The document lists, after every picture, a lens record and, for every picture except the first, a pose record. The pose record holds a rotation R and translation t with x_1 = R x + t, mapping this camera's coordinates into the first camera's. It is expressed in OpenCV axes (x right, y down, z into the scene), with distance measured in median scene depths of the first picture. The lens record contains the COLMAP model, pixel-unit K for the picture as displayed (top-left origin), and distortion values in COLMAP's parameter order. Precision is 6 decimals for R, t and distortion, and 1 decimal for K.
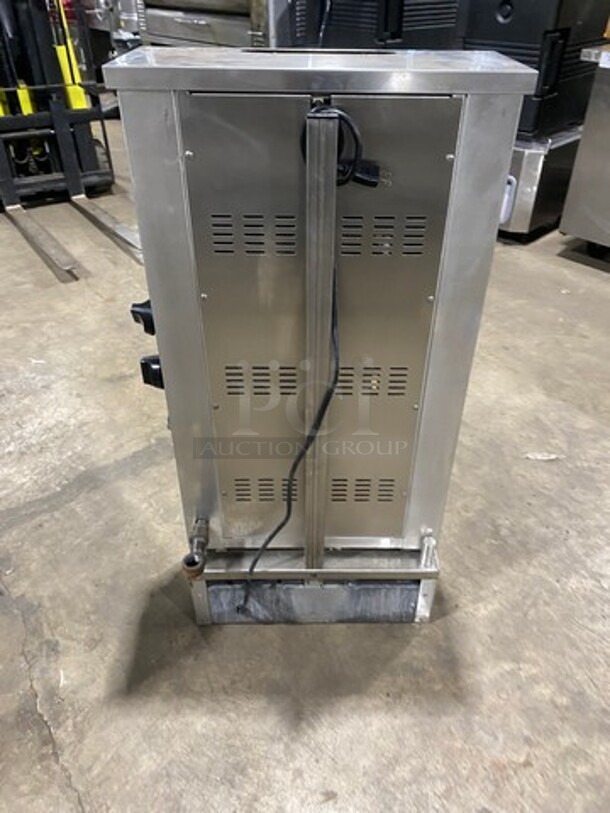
lens RADIAL K [[615.5, 0, 319.7], [0, 615.5, 405.4], [0, 0, 1]] dist [0.000881, 0.000155]
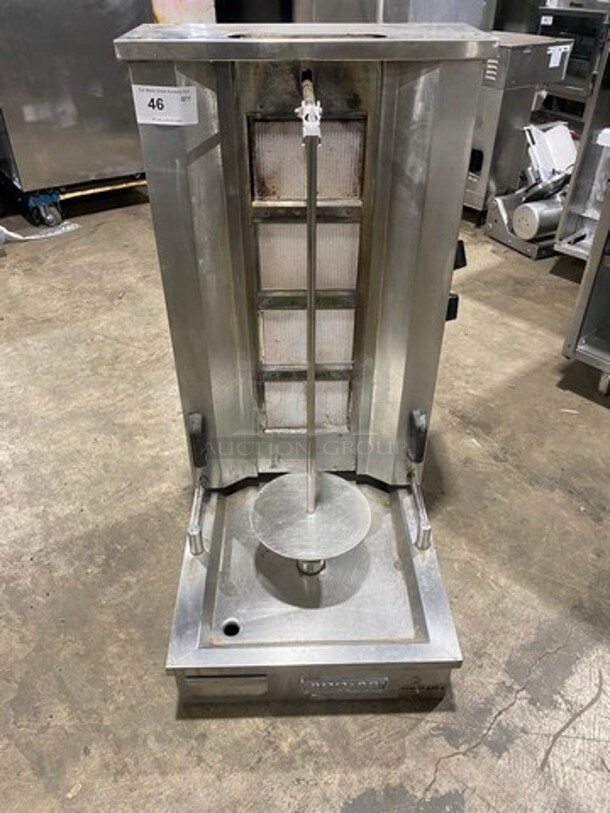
lens RADIAL K [[621.2, 0, 307.4], [0, 621.2, 409.0], [0, 0, 1]] dist [0.001416, -0.002130]
pose [[-0.999861, -0.009726, -0.013572, 0.002910], [-0.015938, 0.313584, 0.949427, -0.876241], [-0.004978, 0.949511, -0.313695, 1.243931]]
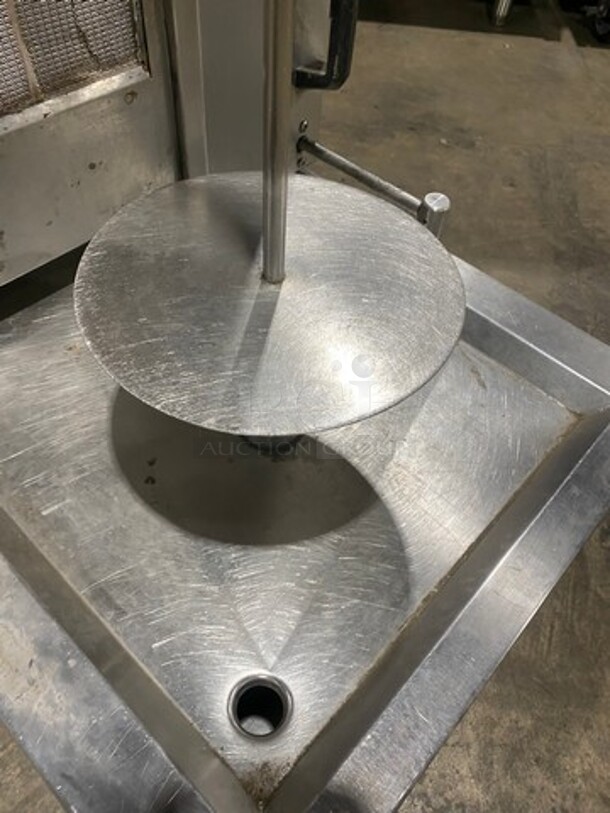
lens RADIAL K [[621.2, 0, 307.4], [0, 621.2, 409.0], [0, 0, 1]] dist [0.001416, -0.002130]
pose [[-0.695506, 0.535785, -0.478755, 0.136533], [-0.470388, 0.164153, 0.867058, -0.249349], [0.543145, 0.828244, 0.137858, 1.129681]]
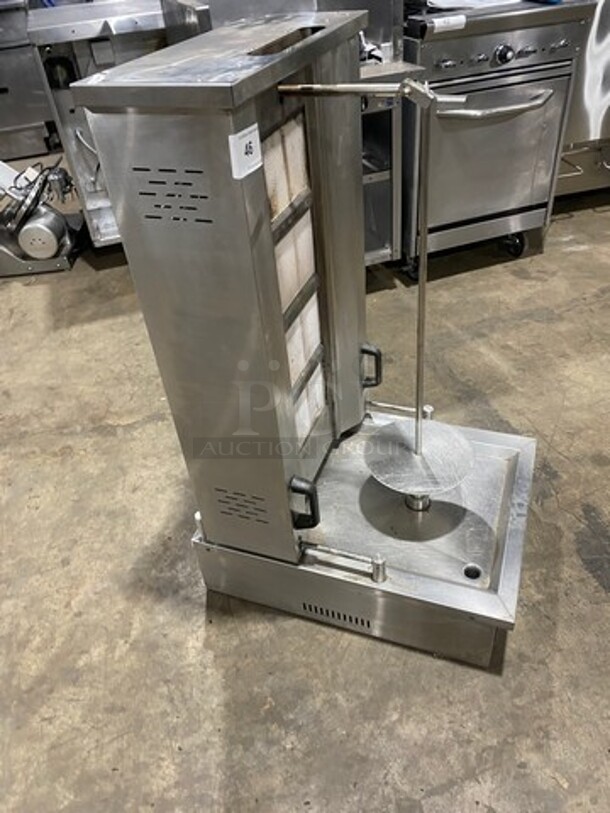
lens RADIAL K [[615.5, 0, 319.7], [0, 615.5, 405.4], [0, 0, 1]] dist [0.000881, 0.000155]
pose [[-0.353897, 0.594959, -0.721651, 0.671185], [-0.478261, 0.547959, 0.686299, -0.625122], [0.803756, 0.588017, 0.090625, 0.860290]]
